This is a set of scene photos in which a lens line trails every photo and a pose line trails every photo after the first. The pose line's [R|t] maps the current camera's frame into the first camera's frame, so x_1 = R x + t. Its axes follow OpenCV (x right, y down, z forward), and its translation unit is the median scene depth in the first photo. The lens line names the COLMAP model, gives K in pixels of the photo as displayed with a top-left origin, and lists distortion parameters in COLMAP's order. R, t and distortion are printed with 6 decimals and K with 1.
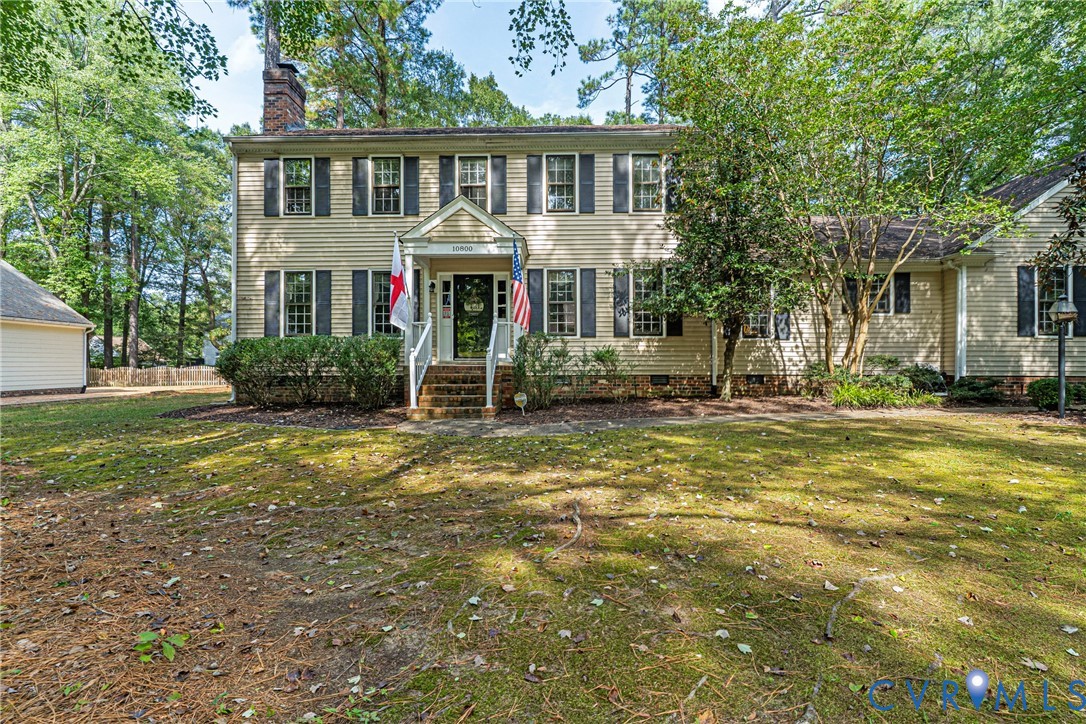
lens RADIAL K [[526.2, 0, 538.6], [0, 526.2, 358.8], [0, 0, 1]] dist [-0.010281, 0.005158]
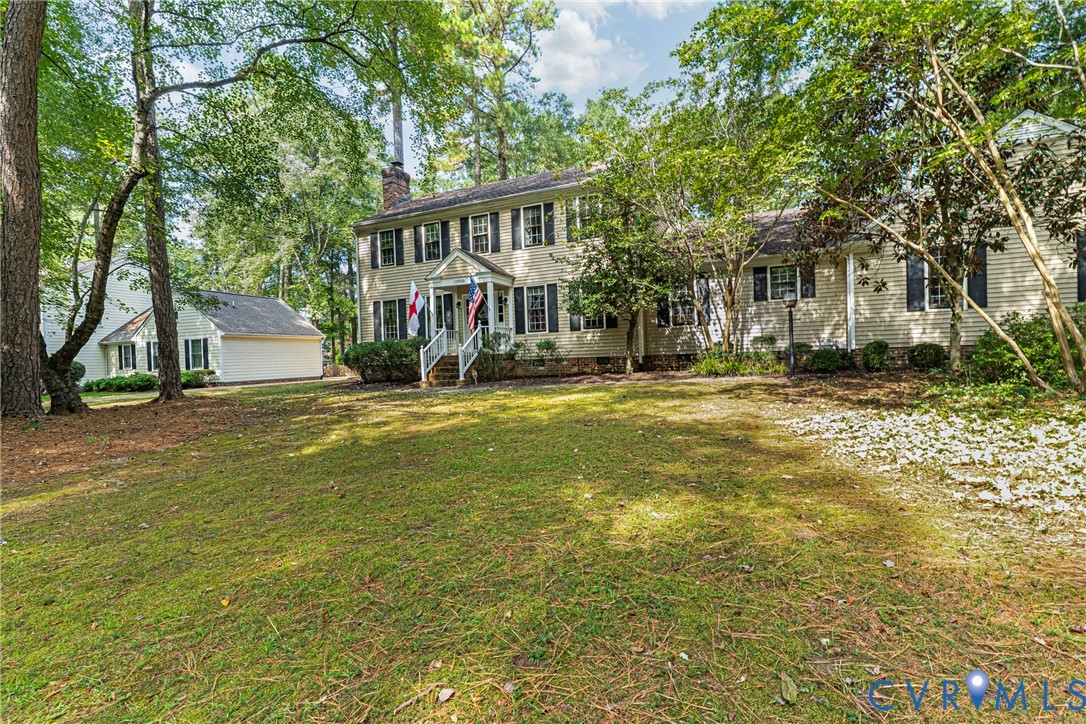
lens RADIAL K [[526.2, 0, 532.8], [0, 526.2, 358.1], [0, 0, 1]] dist [-0.010281, 0.005158]
pose [[0.916390, -0.031467, -0.399048, 0.605105], [0.039573, 0.999144, 0.012090, 0.010679], [0.398325, -0.026871, 0.916851, -0.330599]]
